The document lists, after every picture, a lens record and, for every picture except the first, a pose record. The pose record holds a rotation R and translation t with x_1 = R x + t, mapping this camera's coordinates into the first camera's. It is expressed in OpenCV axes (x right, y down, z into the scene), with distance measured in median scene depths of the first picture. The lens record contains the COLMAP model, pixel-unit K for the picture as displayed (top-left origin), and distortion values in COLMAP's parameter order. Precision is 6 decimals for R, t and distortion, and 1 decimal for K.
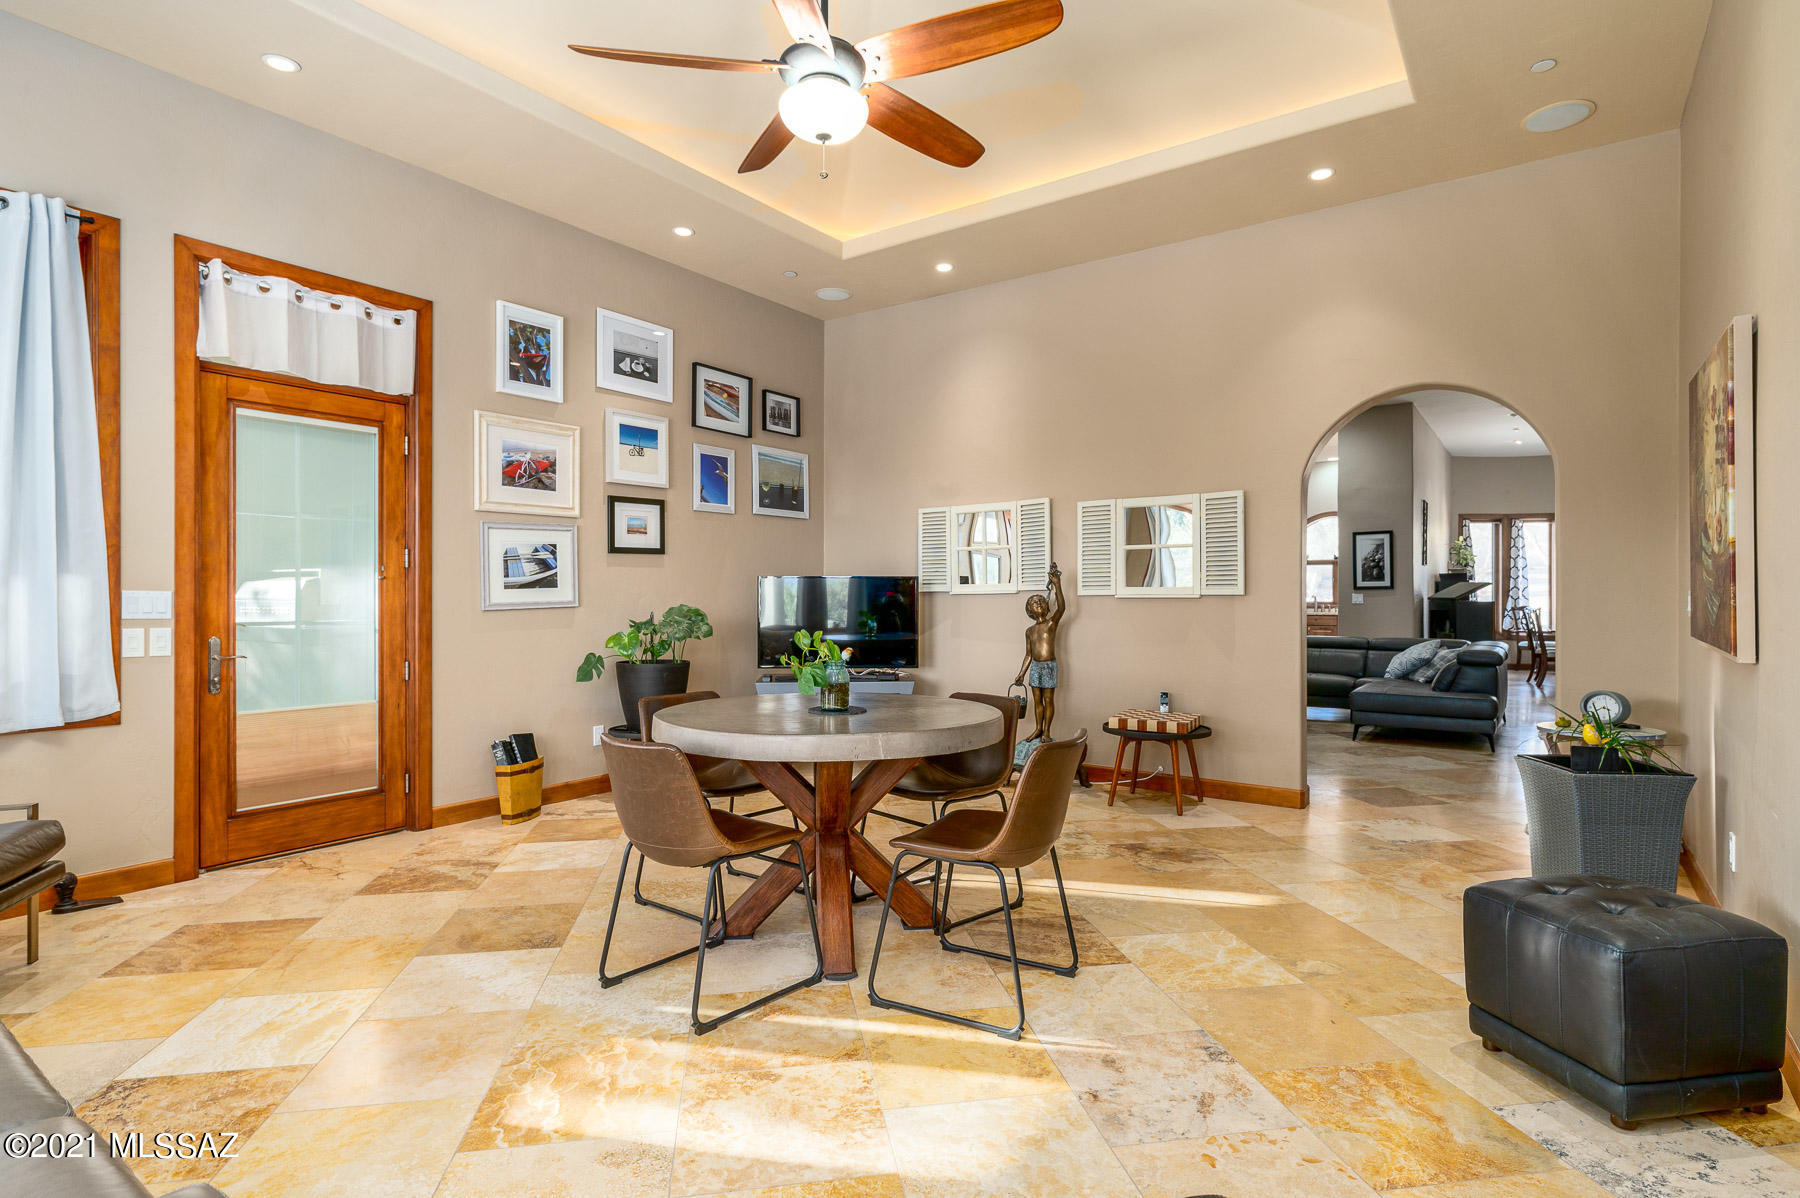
lens RADIAL K [[916.6, 0, 896.3], [0, 916.6, 592.5], [0, 0, 1]] dist [0.007693, -0.000119]
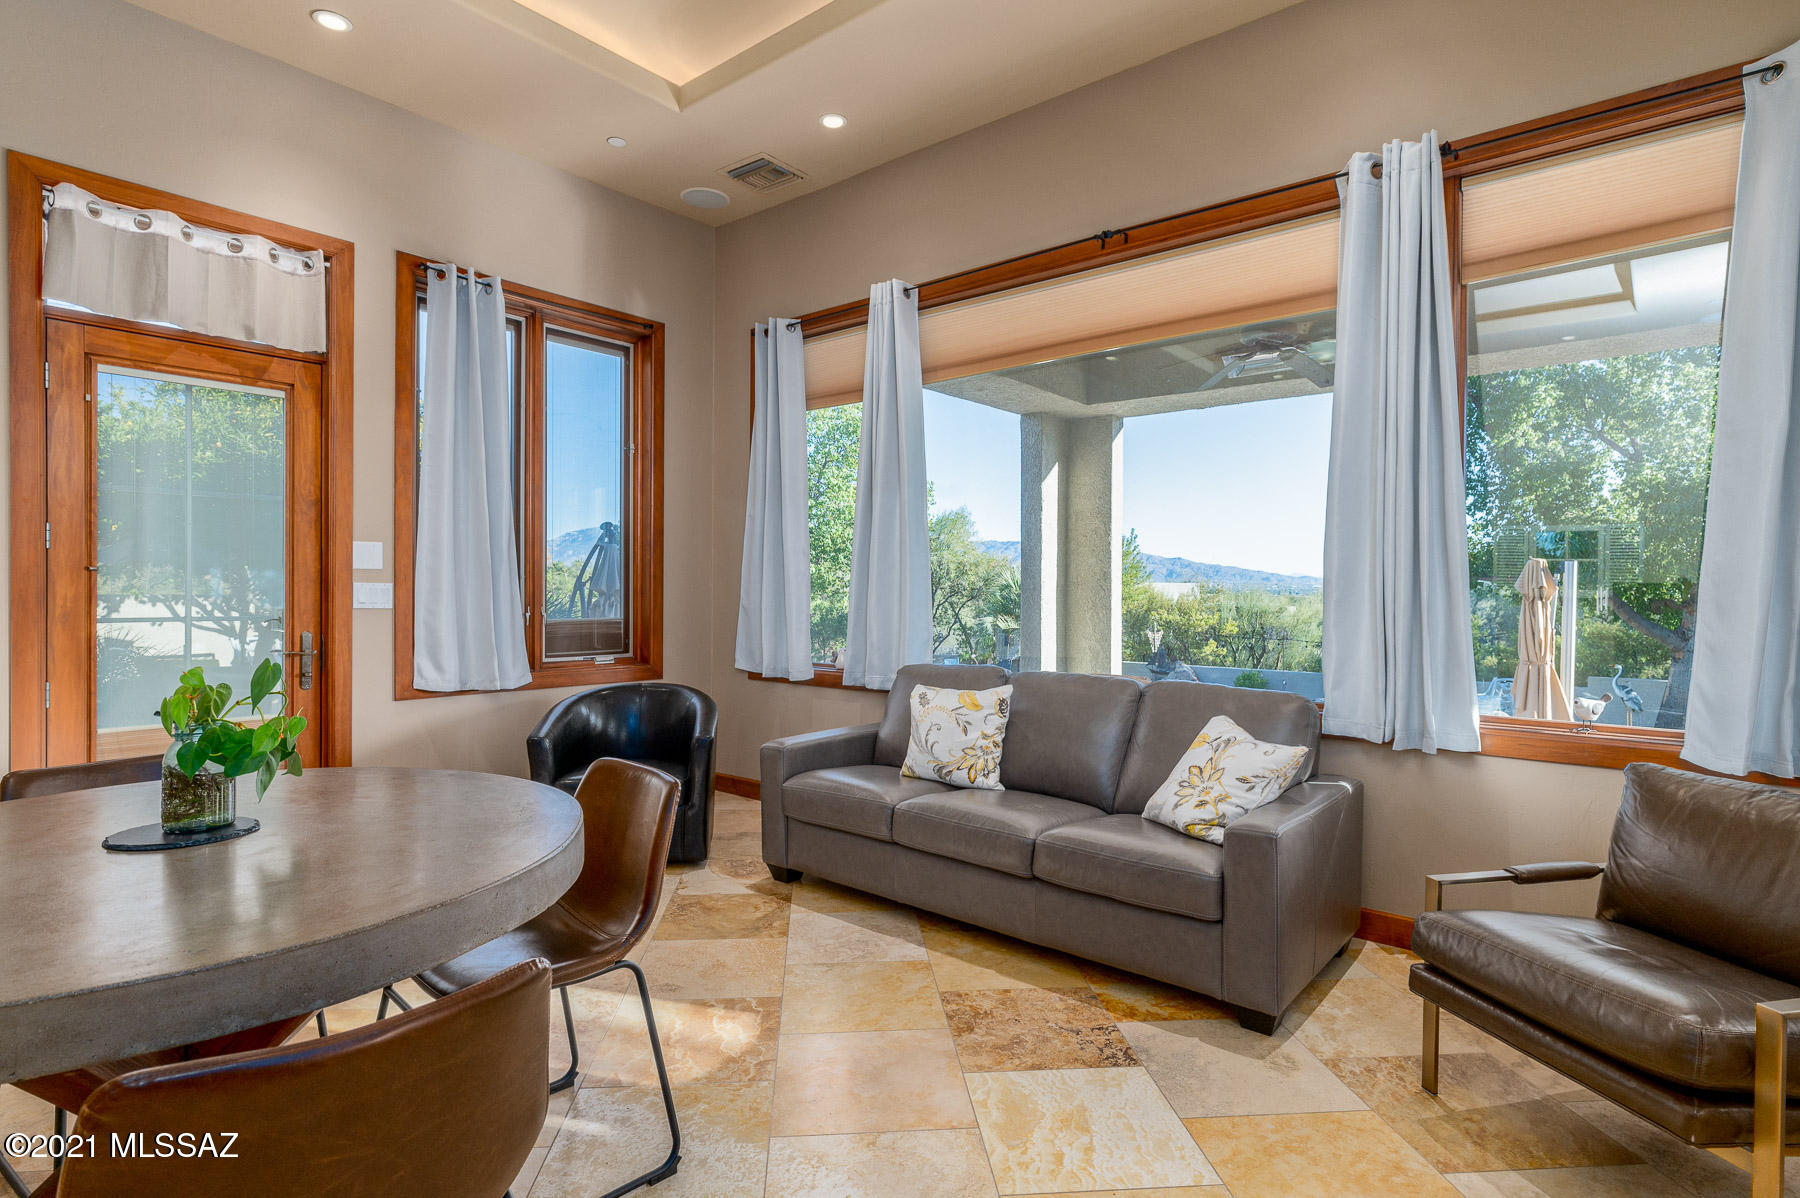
lens RADIAL K [[916.6, 0, 895.8], [0, 916.6, 610.7], [0, 0, 1]] dist [0.007693, -0.000119]
pose [[-0.997385, -0.008895, 0.071720, -0.289666], [-0.007646, 0.999815, 0.017670, 0.001729], [-0.071864, 0.017076, -0.997268, 0.916715]]
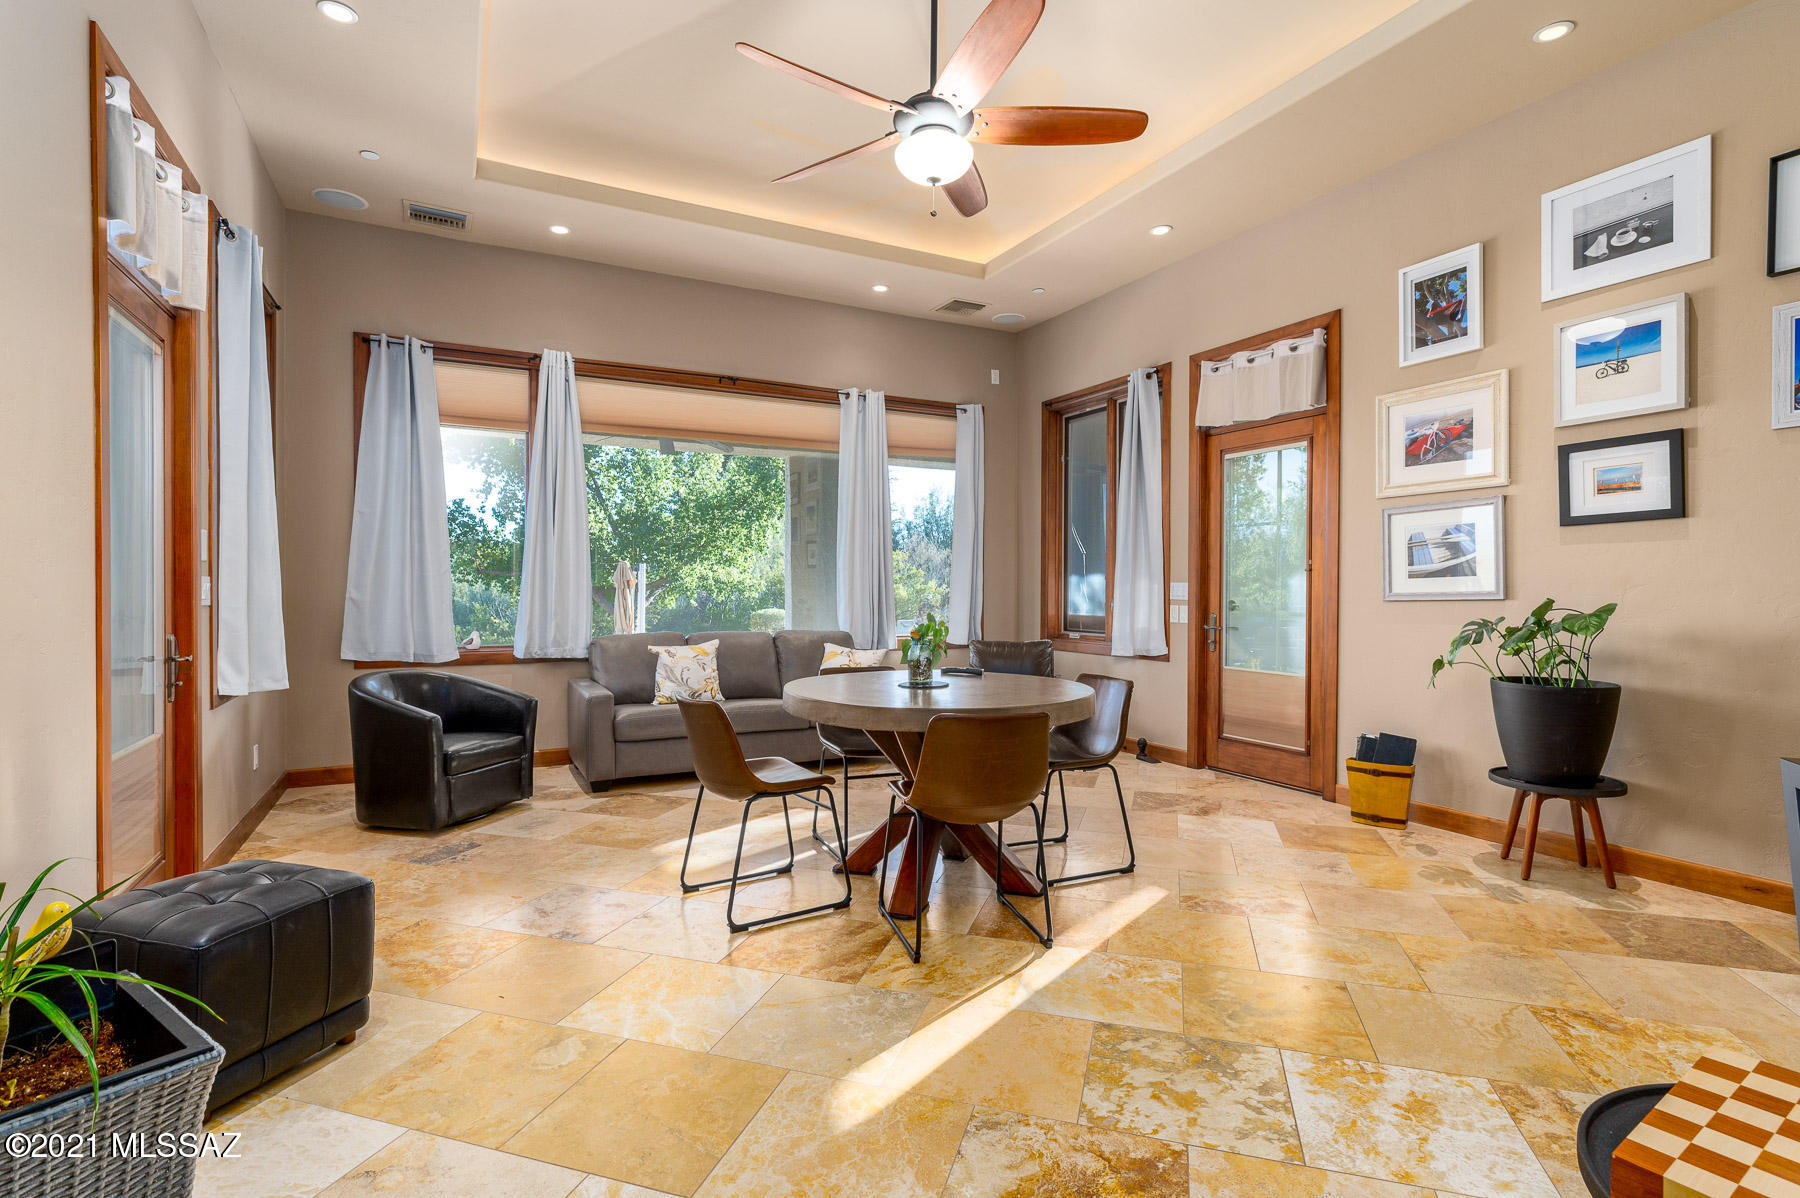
lens RADIAL K [[857.4, 0, 898.4], [0, 857.4, 589.1], [0, 0, 1]] dist [0.000635, 0.000220]
pose [[-0.448585, 0.003084, -0.893735, 0.565736], [0.001445, 0.999995, 0.002726, 0.003914], [0.893739, -0.000069, -0.448587, 0.913002]]
